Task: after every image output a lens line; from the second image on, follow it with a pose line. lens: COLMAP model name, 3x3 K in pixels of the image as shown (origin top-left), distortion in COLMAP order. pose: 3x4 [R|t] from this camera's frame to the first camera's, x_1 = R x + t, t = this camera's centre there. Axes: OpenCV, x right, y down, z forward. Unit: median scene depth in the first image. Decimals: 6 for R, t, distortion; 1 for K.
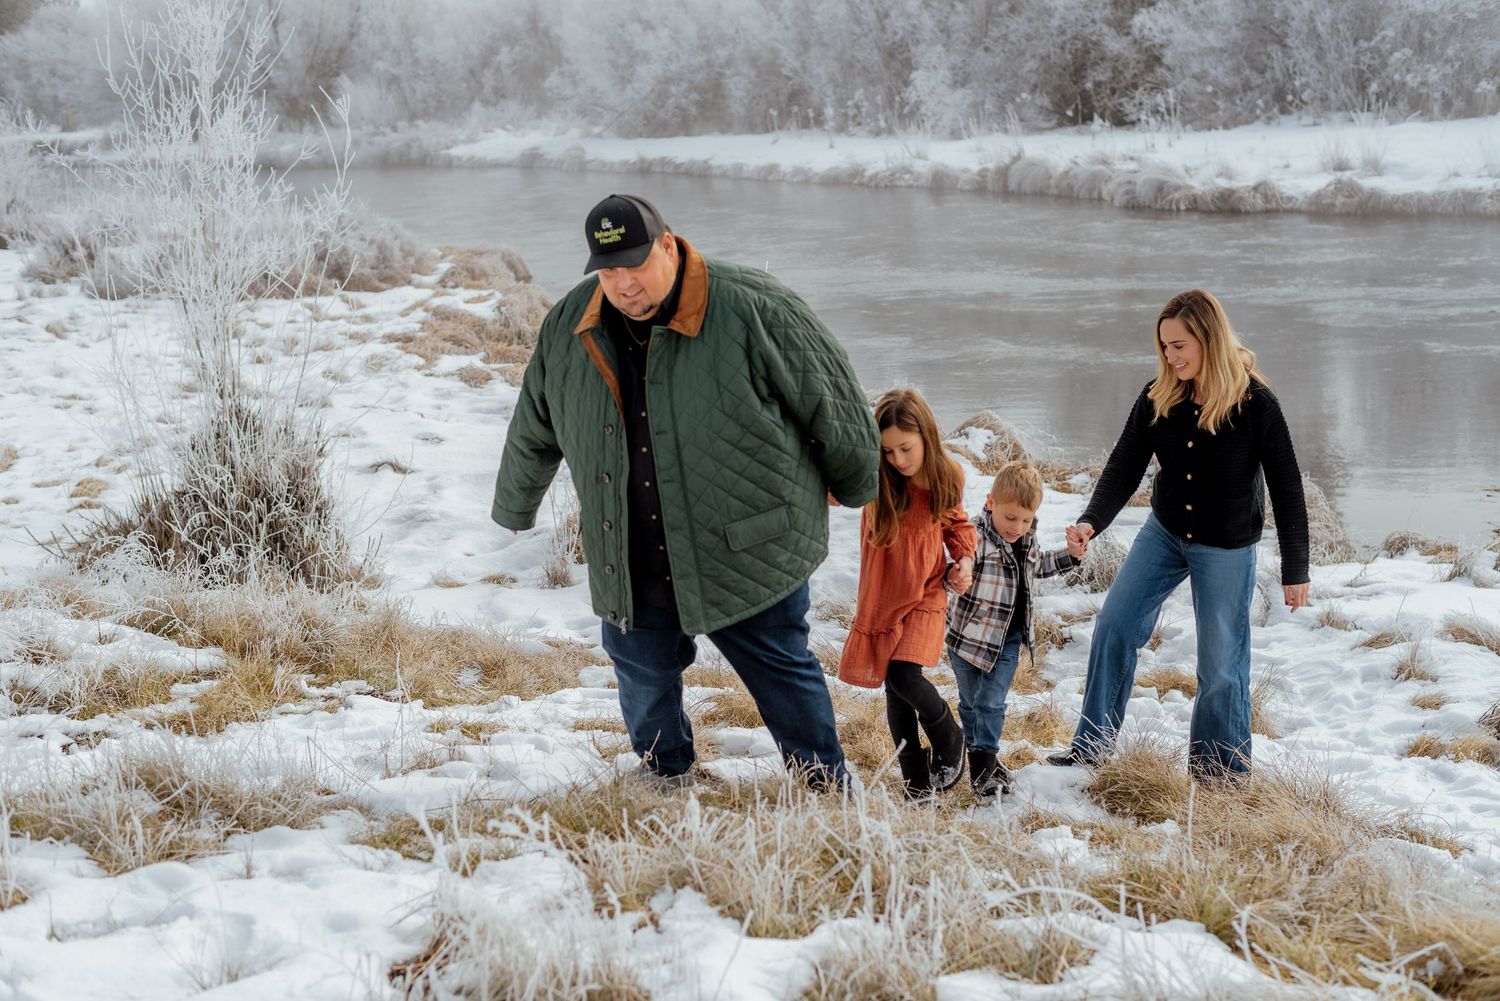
lens RADIAL K [[2158.2, 0, 755.6], [0, 2158.2, 503.2], [0, 0, 1]] dist [0.011276, 0.021449]
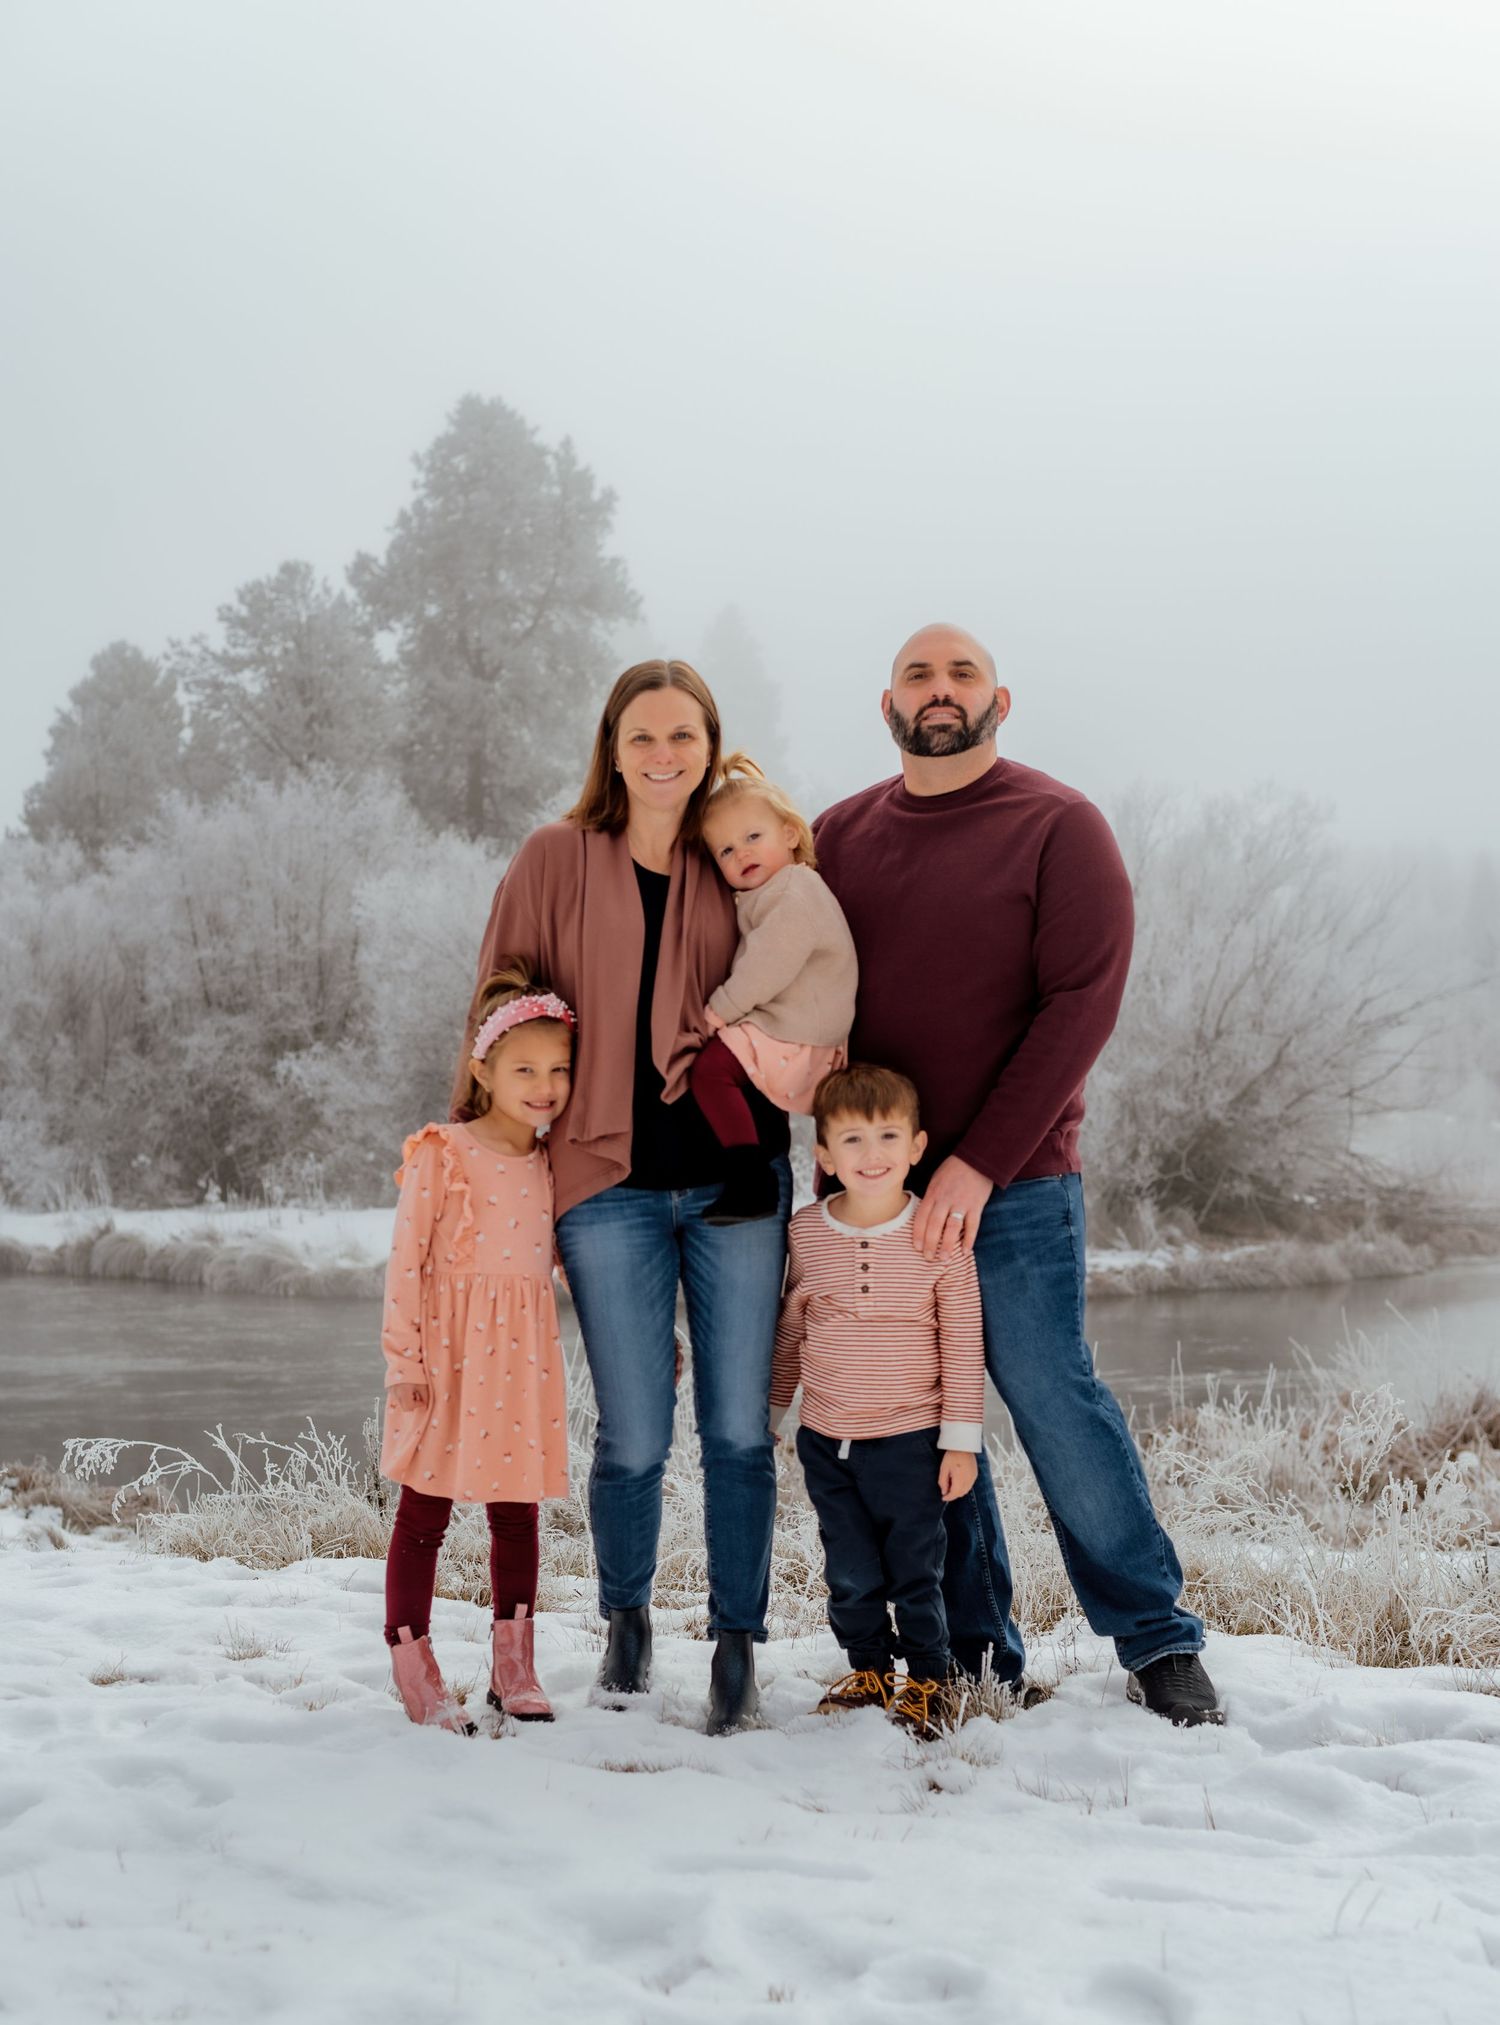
lens RADIAL K [[3261.2, 0, 758.7], [0, 3261.2, 1122.5], [0, 0, 1]] dist [-0.008829, 0.022780]
pose [[0.963325, 0.041446, 0.265117, 0.032619], [0.014197, 0.978744, -0.204593, 0.038539], [-0.267961, 0.200853, 0.942260, -0.146828]]
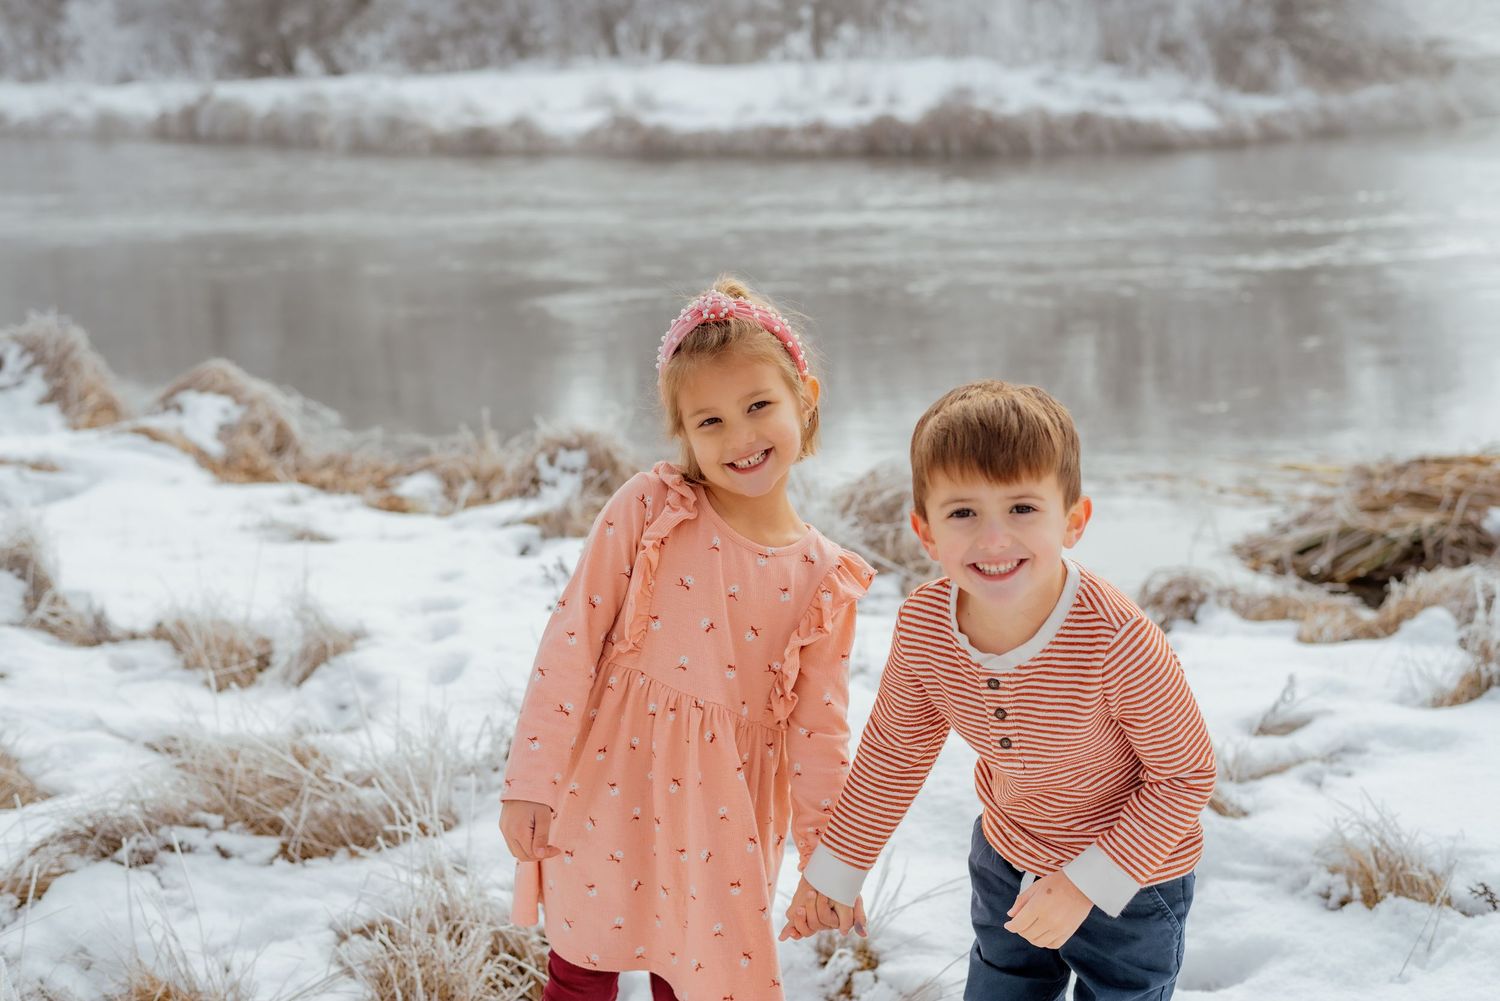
lens RADIAL K [[2158.2, 0, 755.6], [0, 2158.2, 503.2], [0, 0, 1]] dist [0.011276, 0.021449]
pose [[0.931600, -0.041003, 0.361165, 0.013406], [0.042999, 0.999072, 0.002512, -0.001554], [-0.360932, 0.013190, 0.932499, 0.162014]]
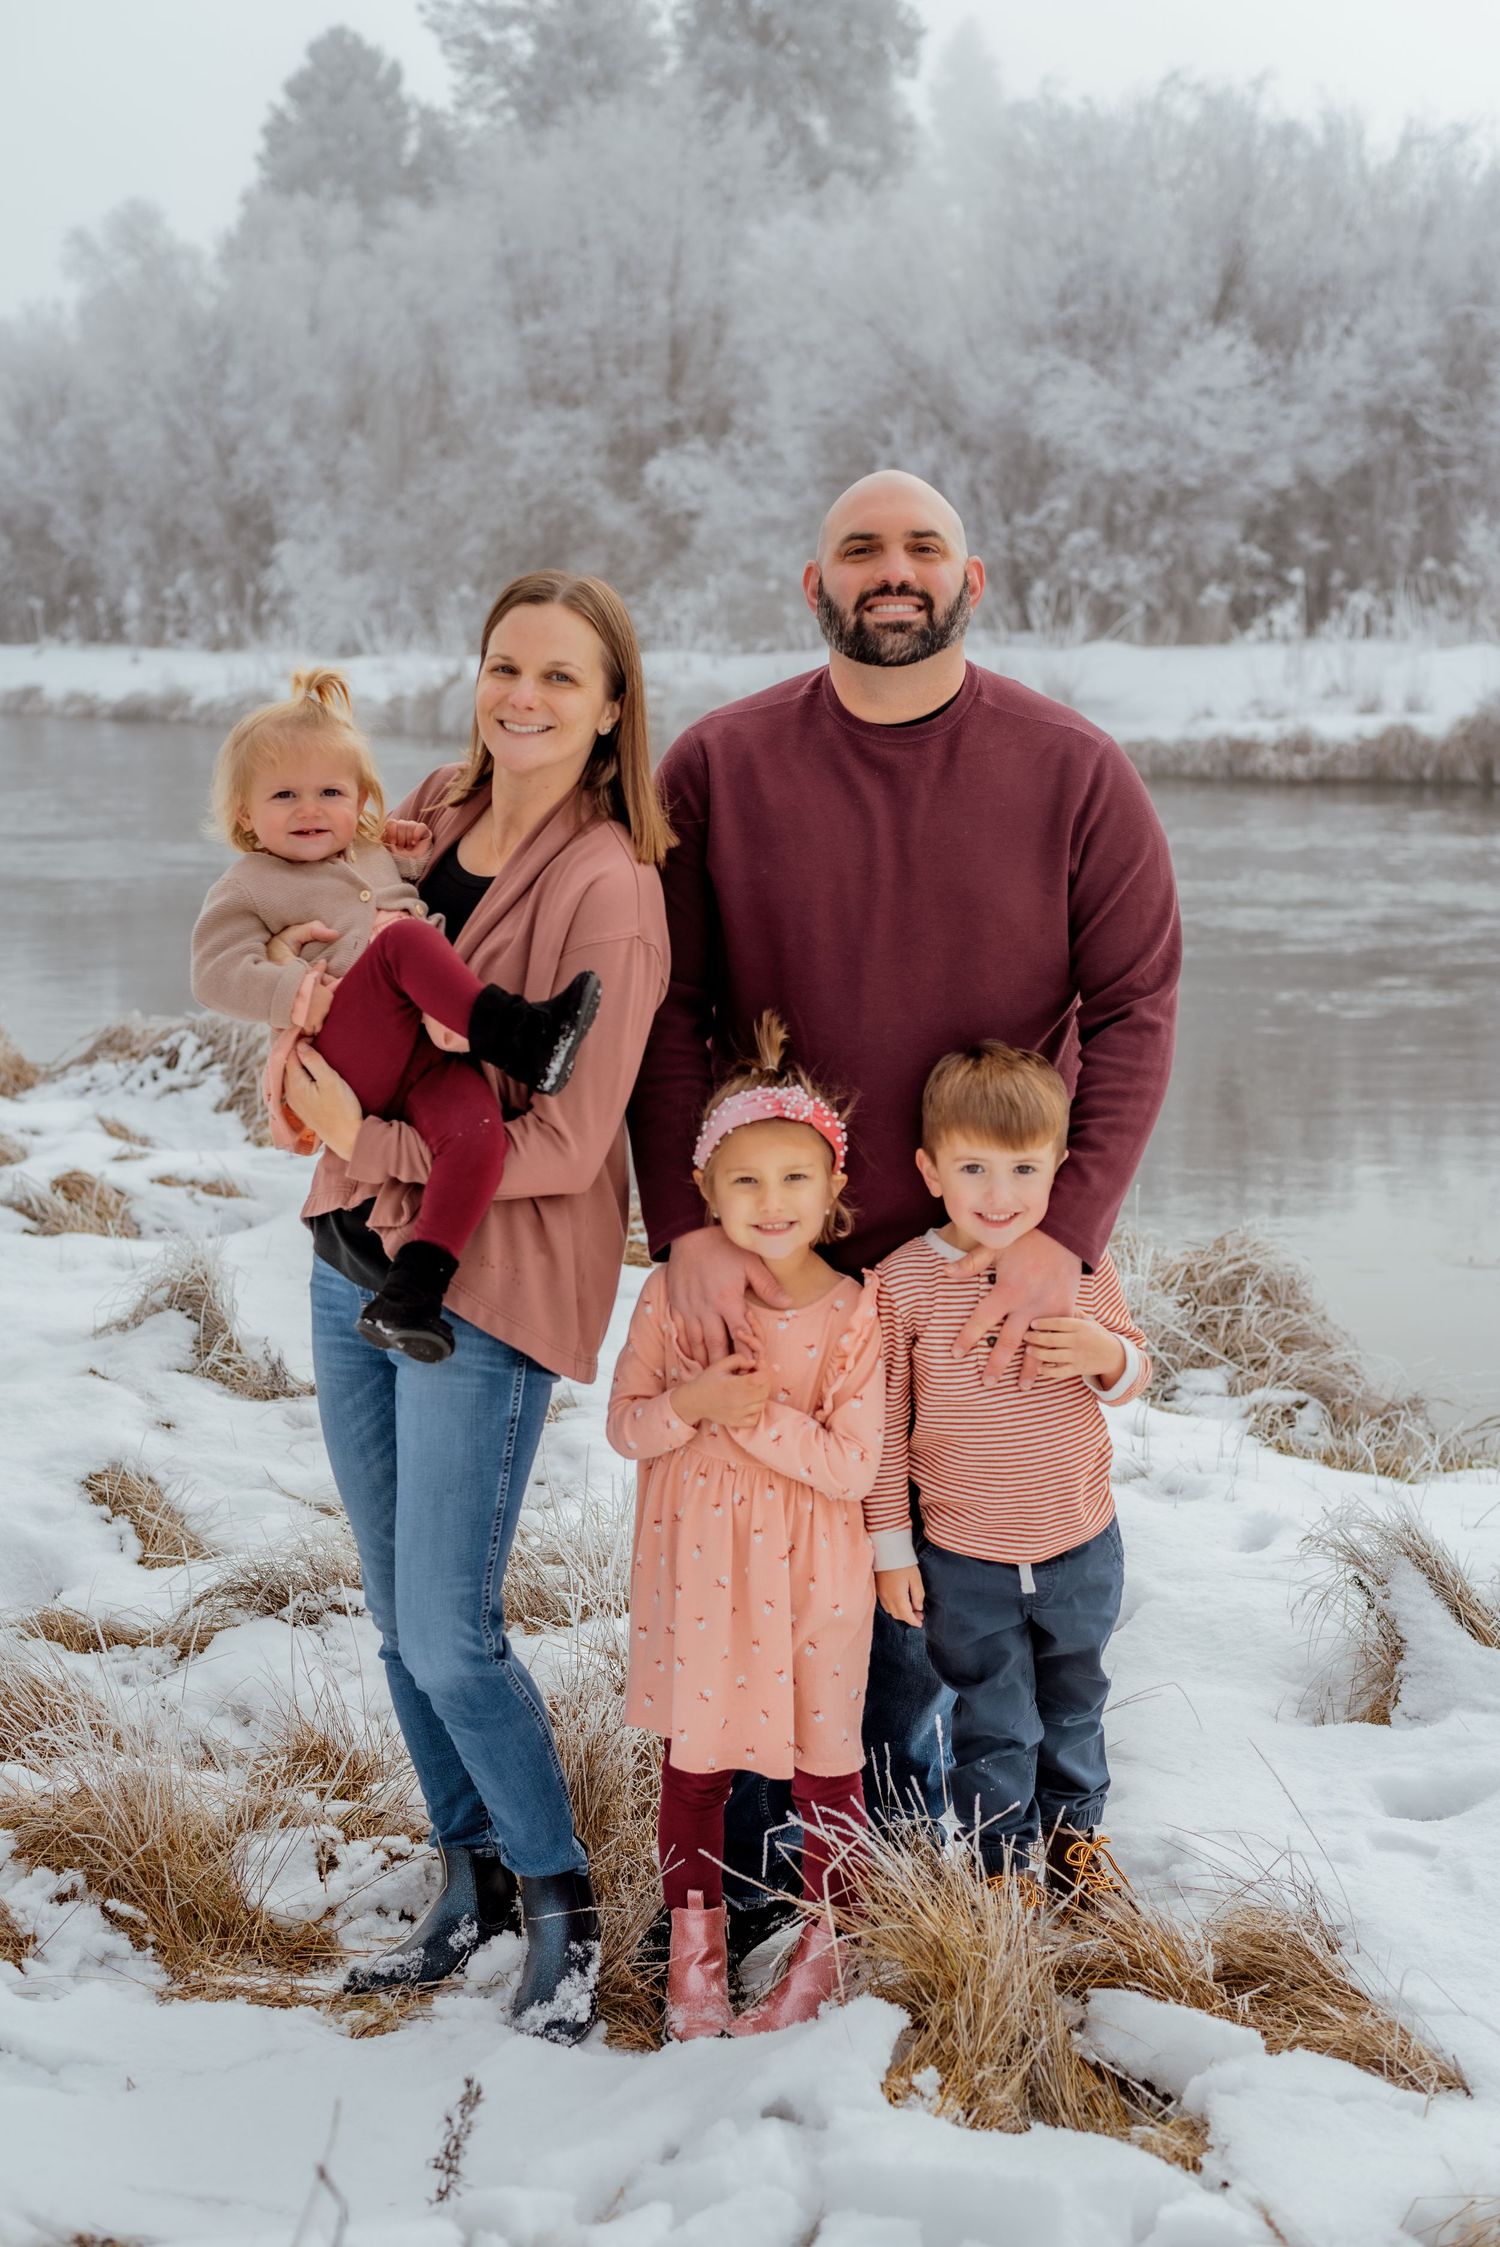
lens RADIAL K [[3233.1, 0, 745.1], [0, 3233.1, 1111.3], [0, 0, 1]] dist [0.011276, 0.021449]
pose [[0.976606, 0.012090, 0.214697, 0.010918], [-0.001646, 0.998809, -0.048759, -0.001301], [-0.215031, 0.047265, 0.975463, 0.128680]]
